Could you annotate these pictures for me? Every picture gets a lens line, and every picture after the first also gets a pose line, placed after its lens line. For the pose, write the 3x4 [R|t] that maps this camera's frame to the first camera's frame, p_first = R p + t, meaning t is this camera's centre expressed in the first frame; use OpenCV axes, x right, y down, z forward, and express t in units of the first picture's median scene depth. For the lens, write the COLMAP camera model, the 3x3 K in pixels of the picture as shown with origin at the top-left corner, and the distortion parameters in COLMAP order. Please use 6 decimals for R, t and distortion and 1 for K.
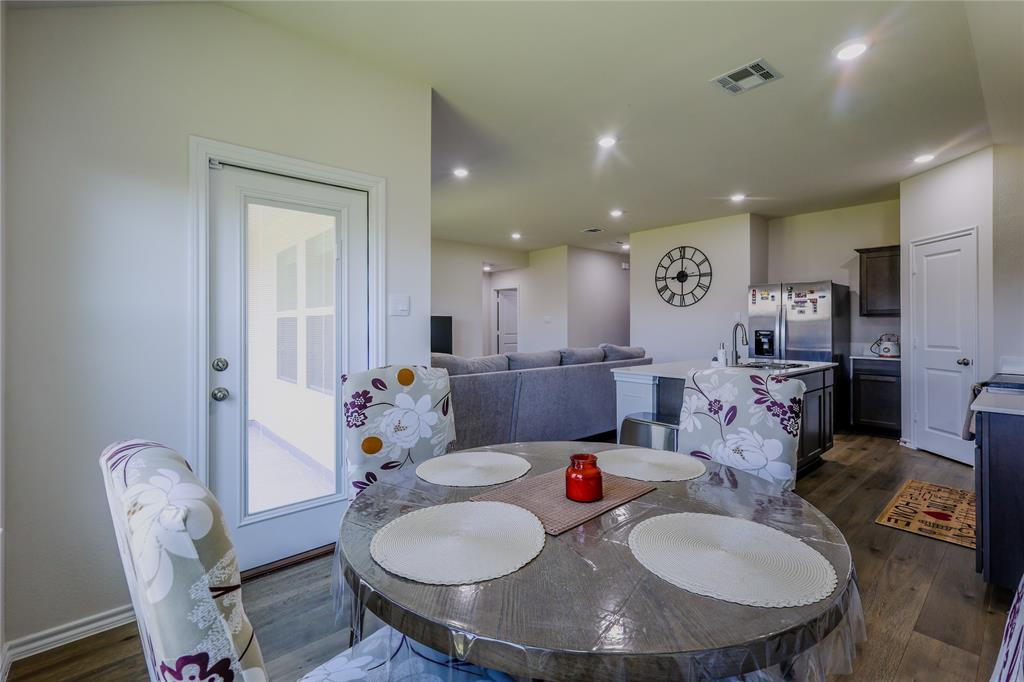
lens RADIAL K [[454.7, 0, 509.9], [0, 454.7, 323.6], [0, 0, 1]] dist [0.002105, 0.000039]
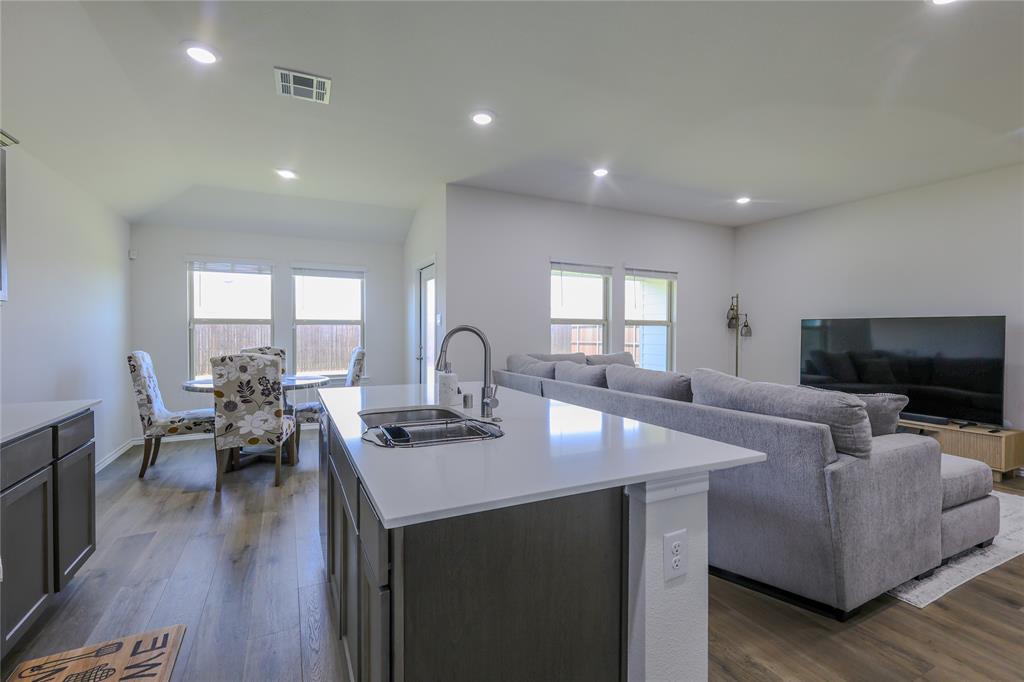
lens RADIAL K [[454.7, 0, 509.9], [0, 454.7, 323.6], [0, 0, 1]] dist [0.002105, 0.000039]
pose [[-0.245445, -0.014772, -0.969298, 0.621748], [-0.000714, 0.999886, -0.015057, 0.000513], [0.969410, -0.003004, -0.245427, 0.755219]]
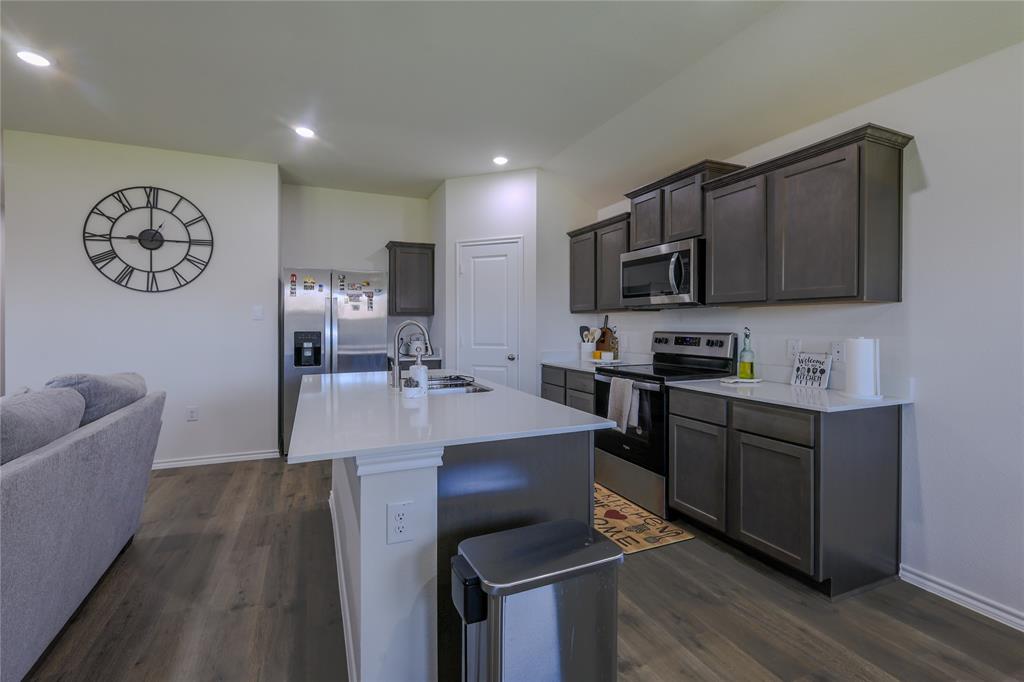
lens RADIAL K [[454.7, 0, 509.9], [0, 454.7, 323.6], [0, 0, 1]] dist [0.002105, 0.000039]
pose [[0.295395, -0.001114, 0.955375, -0.036737], [-0.001239, 0.999998, 0.001549, 0.000449], [-0.955374, -0.001641, 0.295393, 0.441945]]
